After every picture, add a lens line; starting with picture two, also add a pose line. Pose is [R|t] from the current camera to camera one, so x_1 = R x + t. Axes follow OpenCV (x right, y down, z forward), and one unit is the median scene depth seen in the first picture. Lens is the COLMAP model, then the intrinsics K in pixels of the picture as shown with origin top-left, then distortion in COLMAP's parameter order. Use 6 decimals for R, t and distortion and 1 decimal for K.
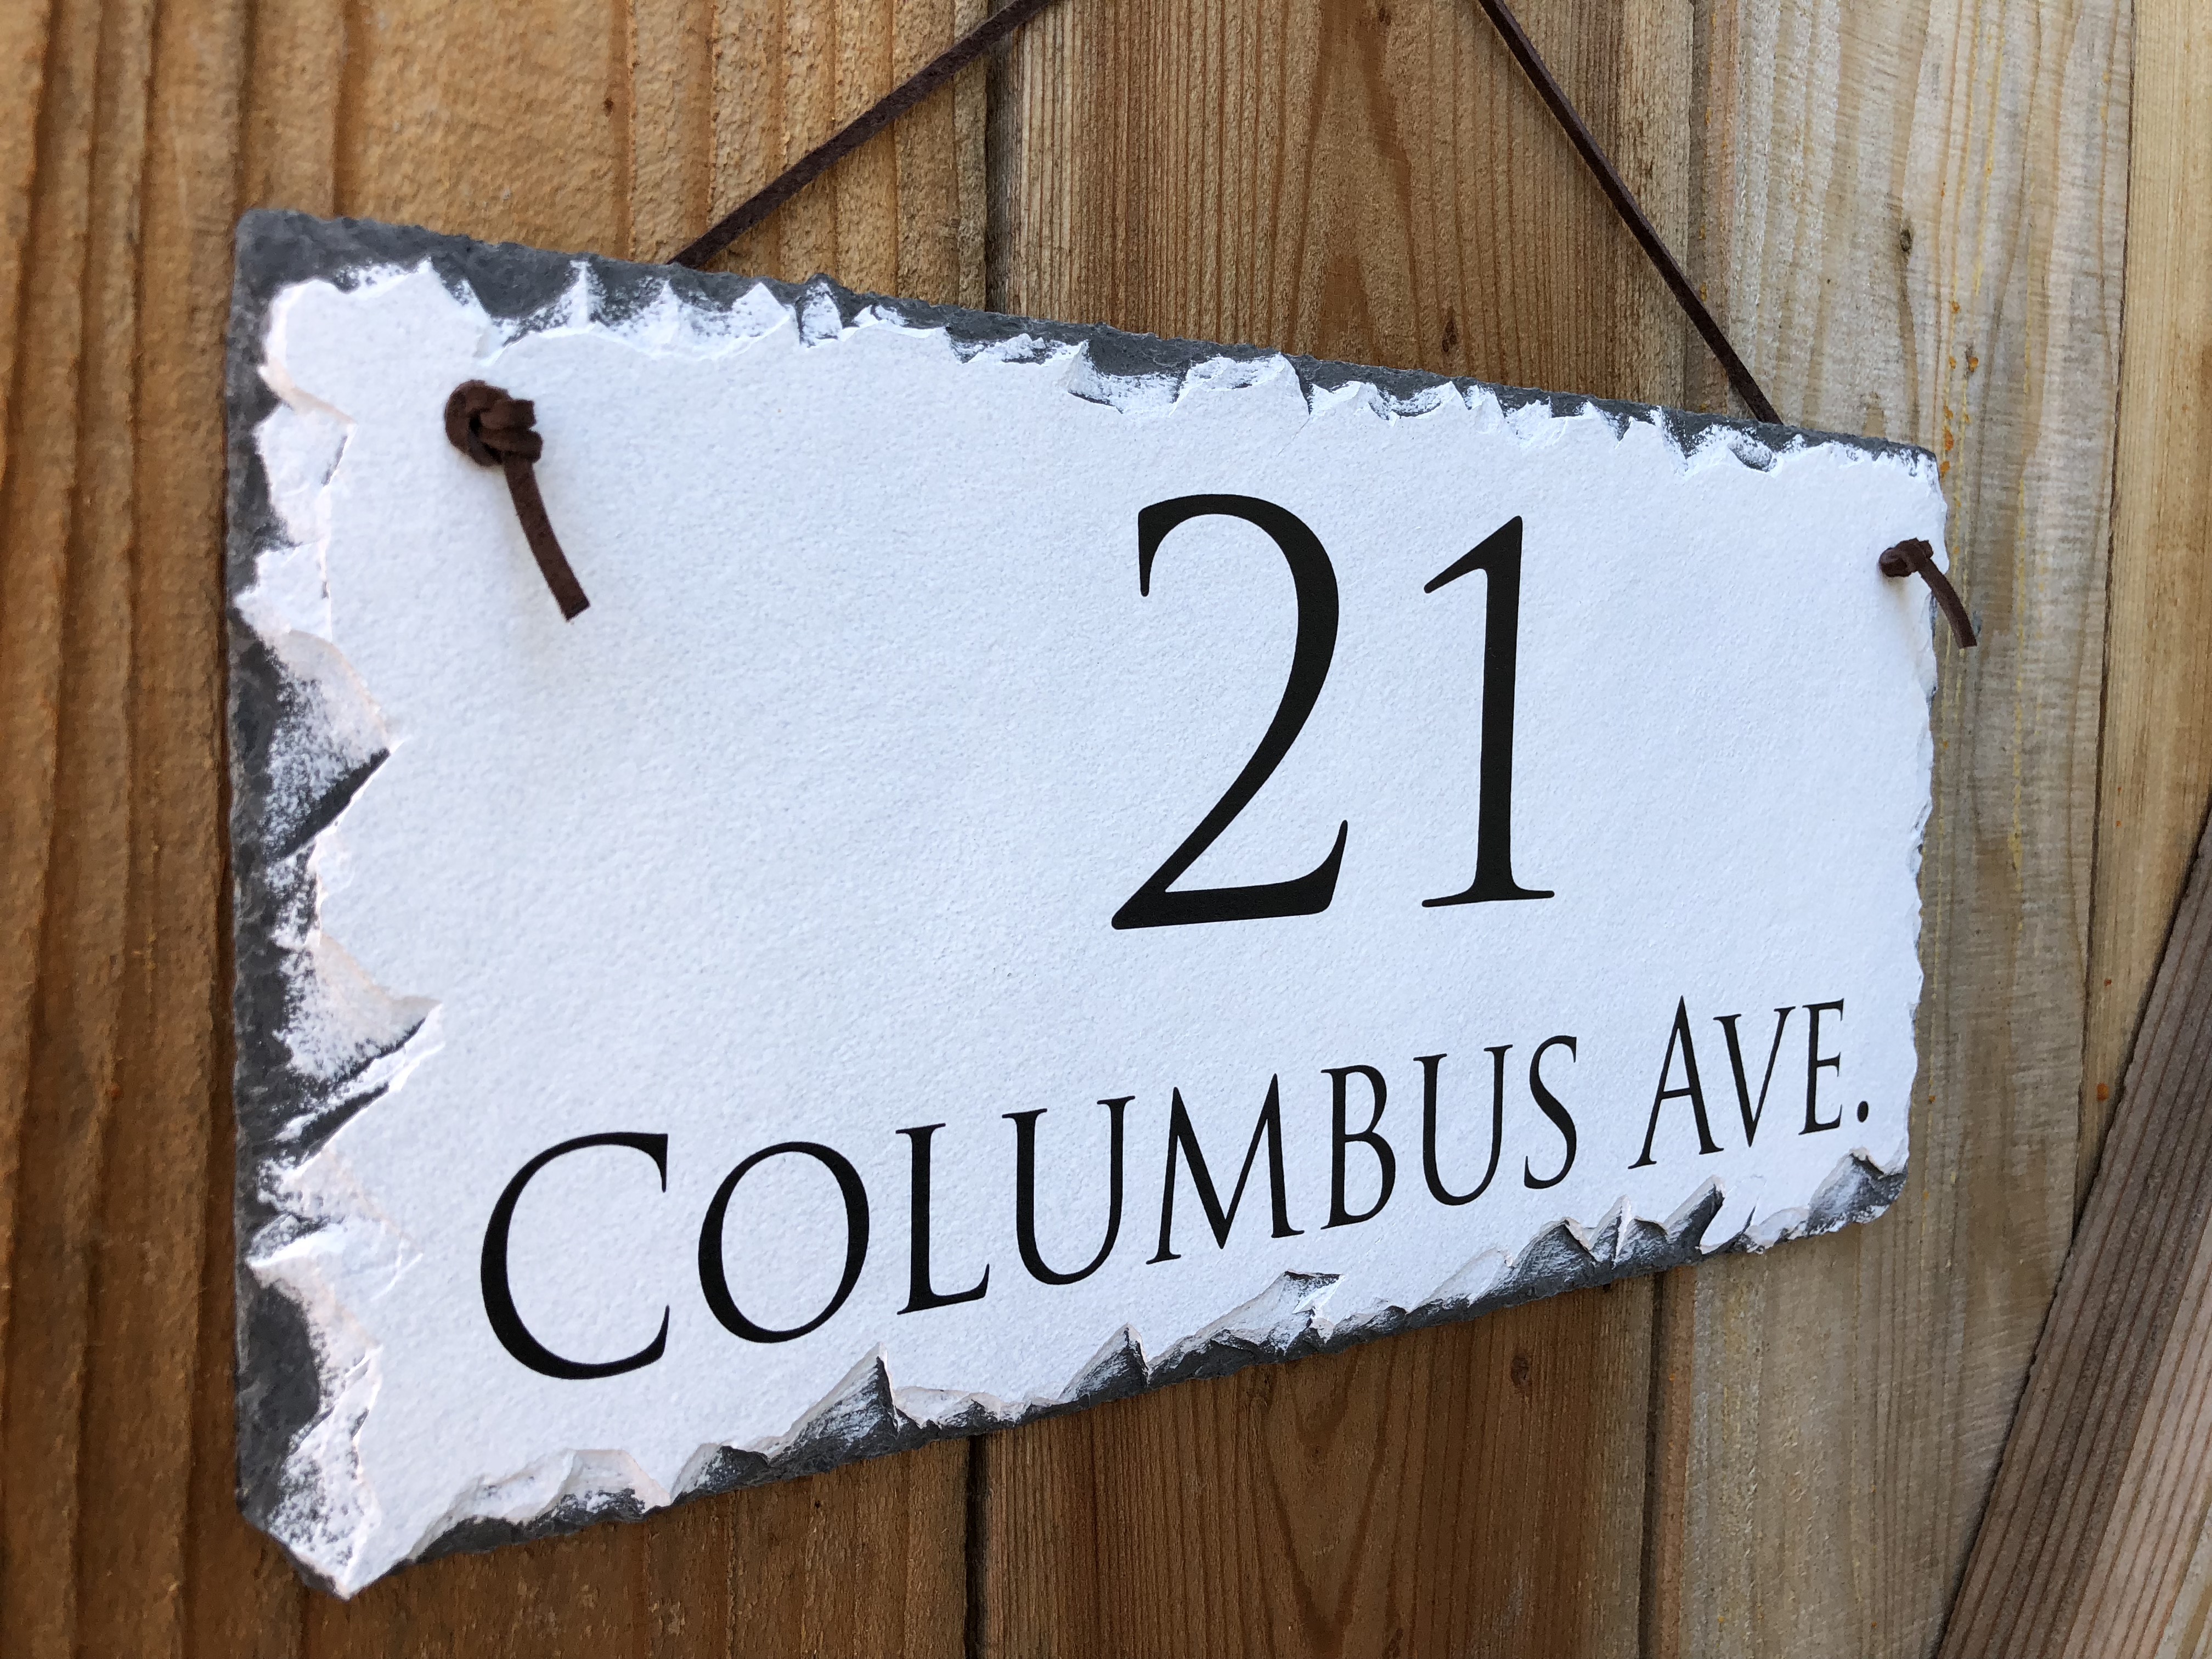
lens RADIAL K [[1845.6, 0, 1098.2], [0, 1845.6, 836.0], [0, 0, 1]] dist [-0.005065, 0.008899]
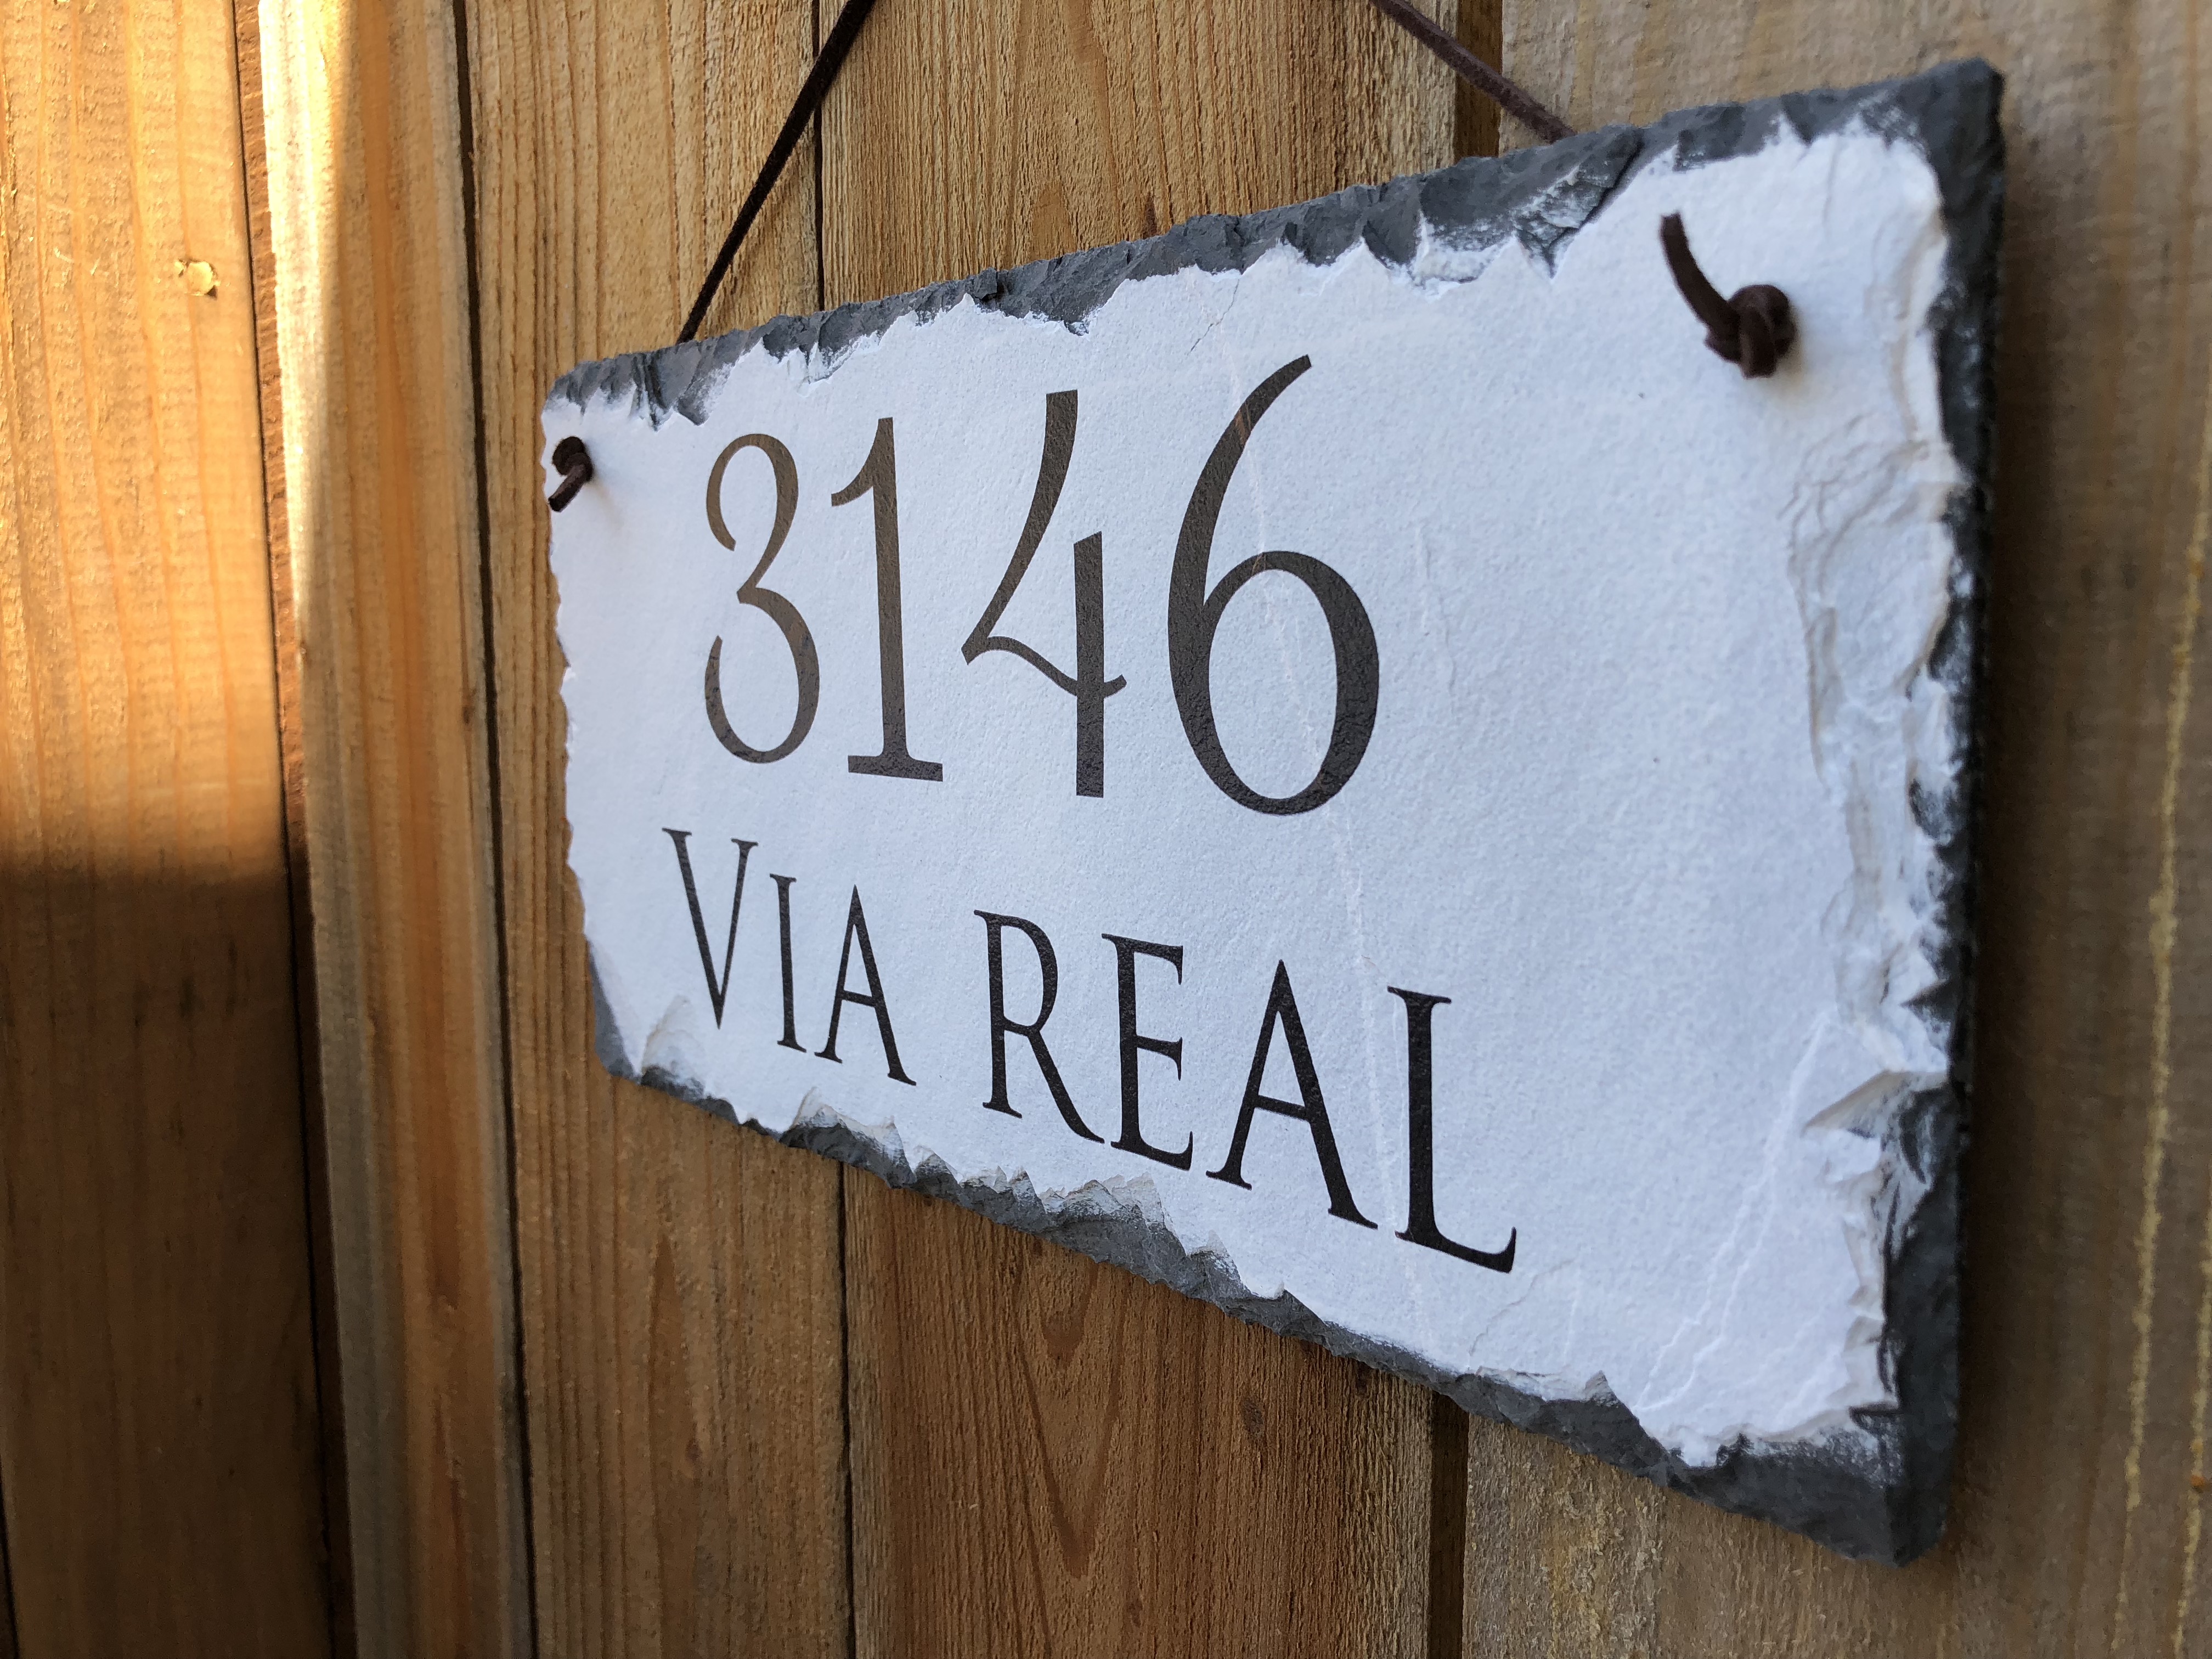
lens RADIAL K [[1845.6, 0, 1098.2], [0, 1845.6, 836.0], [0, 0, 1]] dist [-0.005065, 0.008899]
pose [[0.150599, 0.110689, -0.982379, 1.405841], [-0.059554, 0.992923, 0.102747, -0.083087], [0.986800, 0.043031, 0.156125, 1.075125]]
